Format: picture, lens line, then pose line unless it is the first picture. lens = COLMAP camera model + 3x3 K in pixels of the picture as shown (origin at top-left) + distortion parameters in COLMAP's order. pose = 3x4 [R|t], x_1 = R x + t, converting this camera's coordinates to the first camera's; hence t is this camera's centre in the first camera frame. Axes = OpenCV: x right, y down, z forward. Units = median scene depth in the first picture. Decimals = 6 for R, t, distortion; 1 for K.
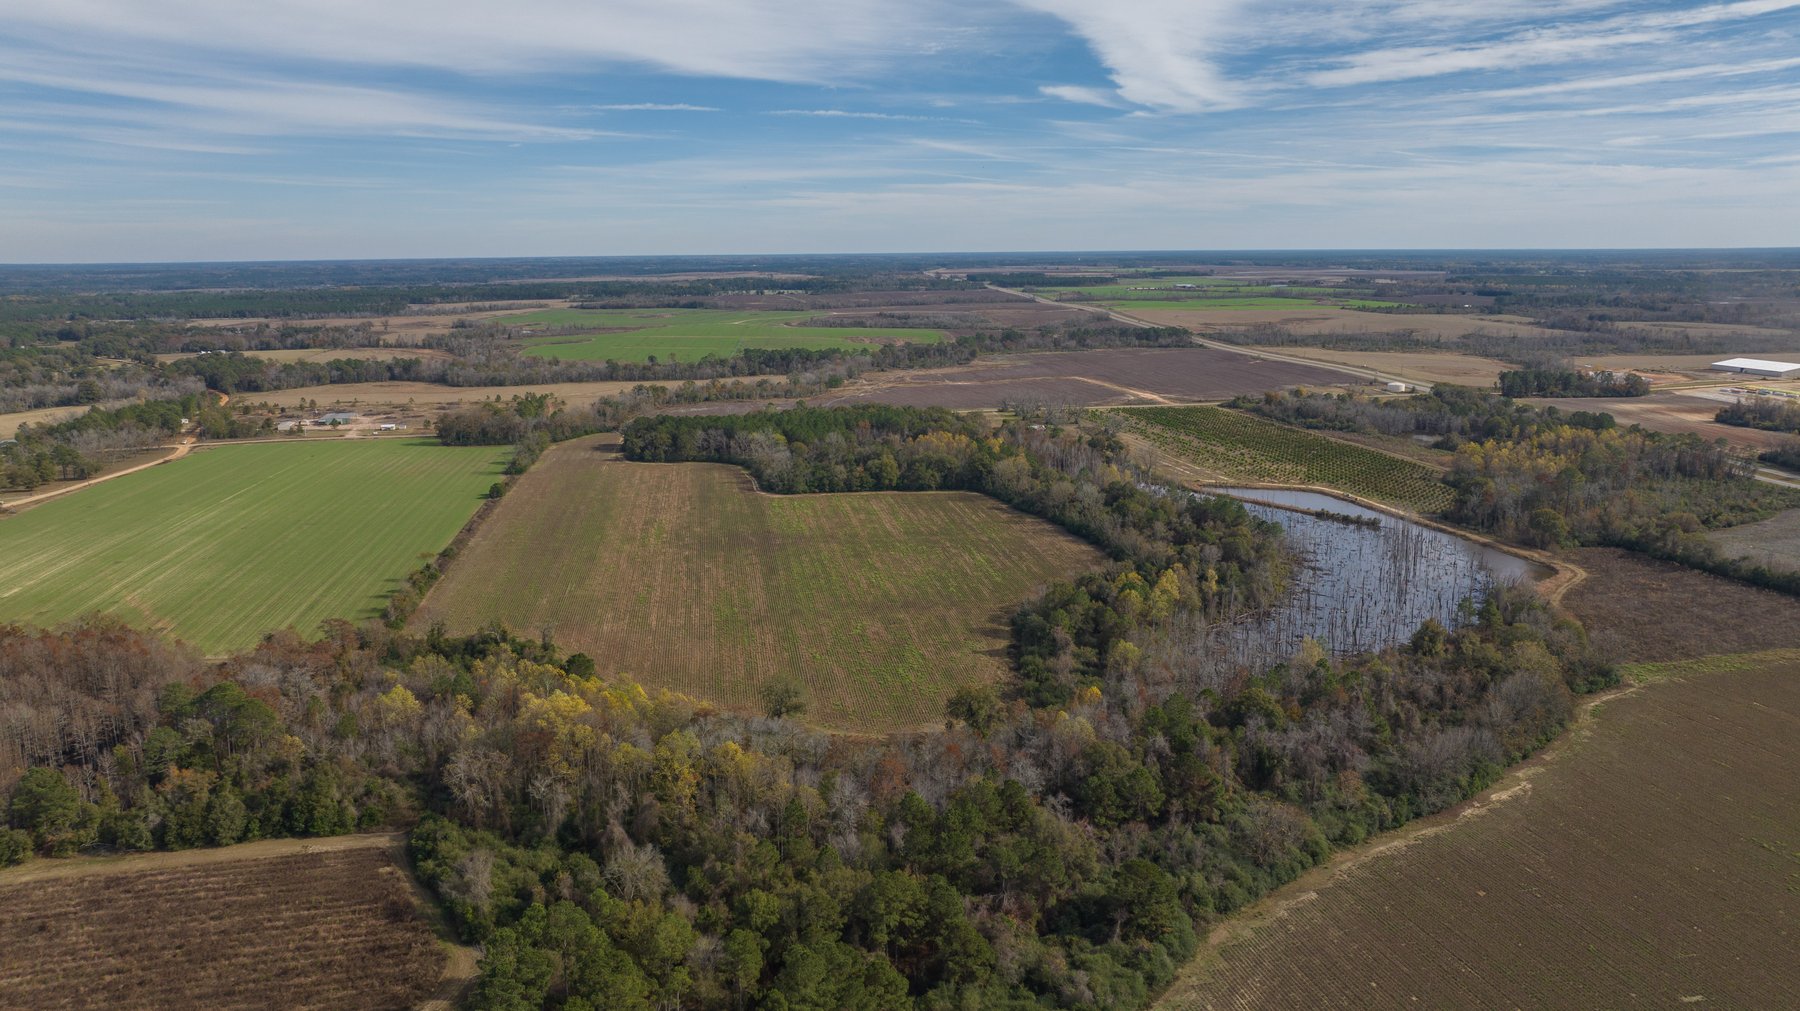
lens RADIAL K [[1289.8, 0, 894.3], [0, 1289.8, 464.6], [0, 0, 1]] dist [-0.037102, 0.038543]
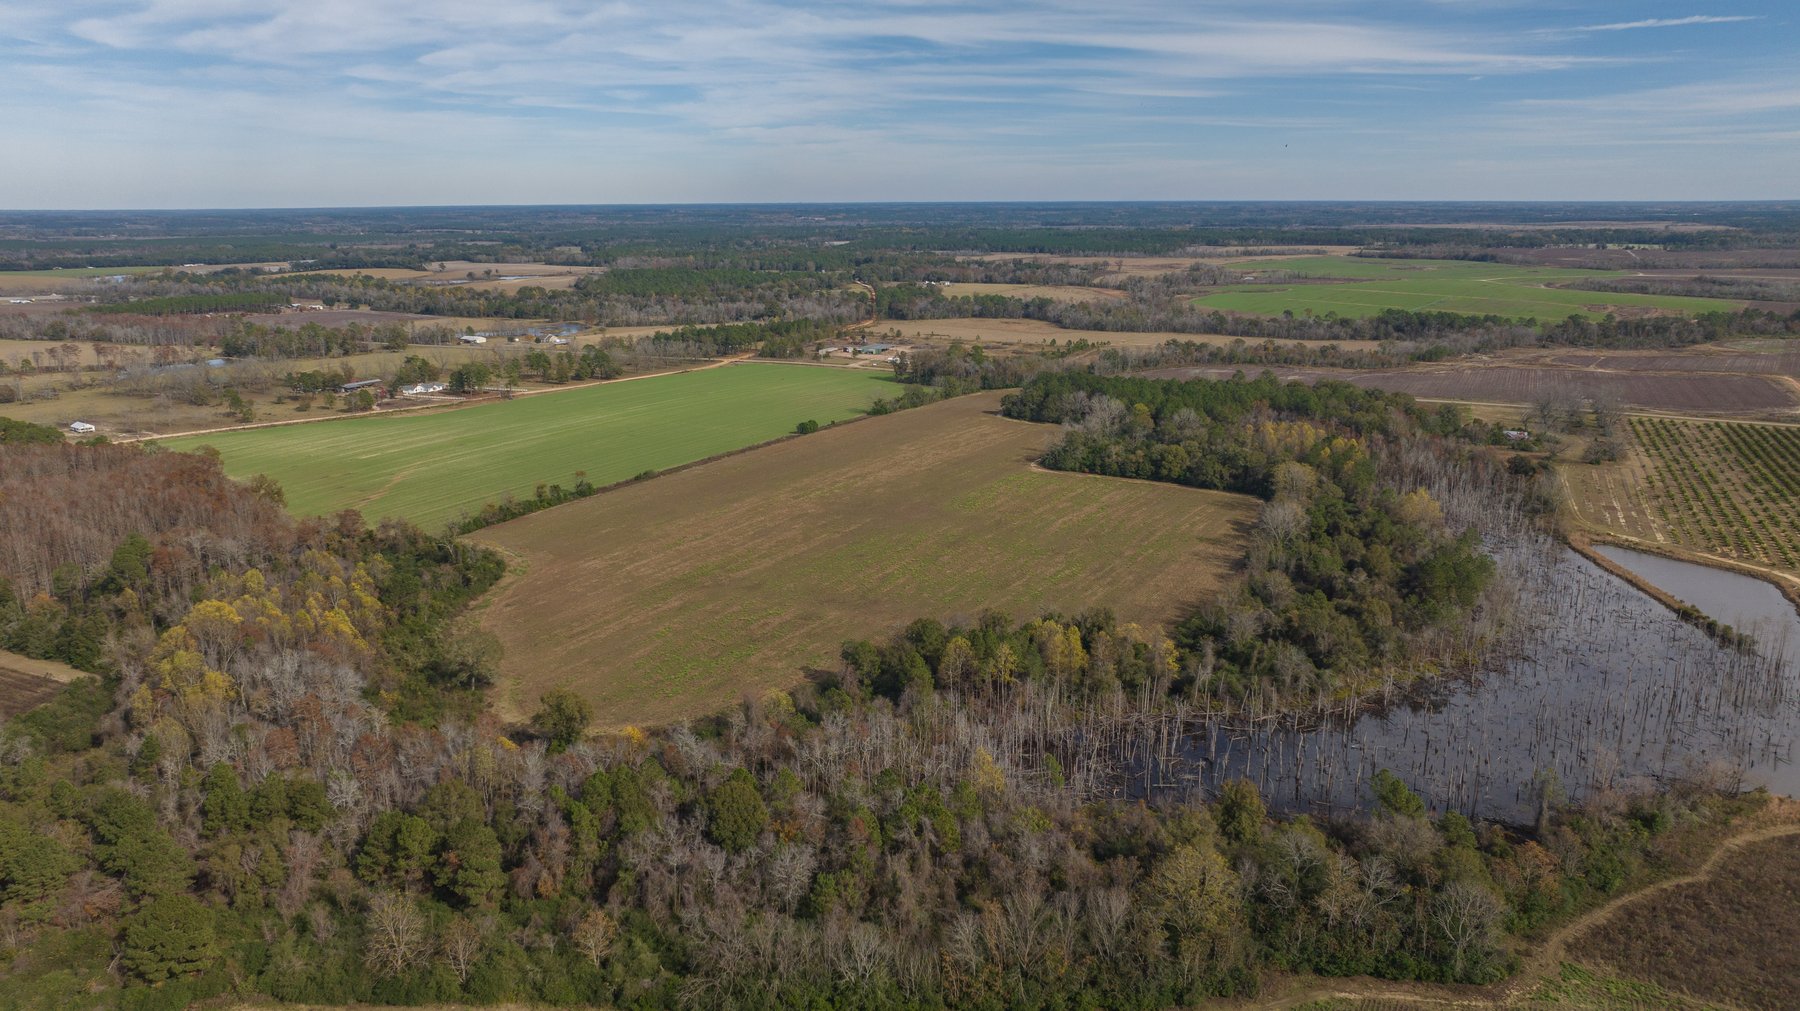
lens RADIAL K [[1289.8, 0, 869.2], [0, 1289.8, 540.5], [0, 0, 1]] dist [-0.037102, 0.038543]
pose [[0.764969, 0.172137, -0.620638, 0.407239], [-0.109536, 0.984356, 0.138007, -0.040282], [0.634684, -0.037588, 0.771857, 0.247525]]
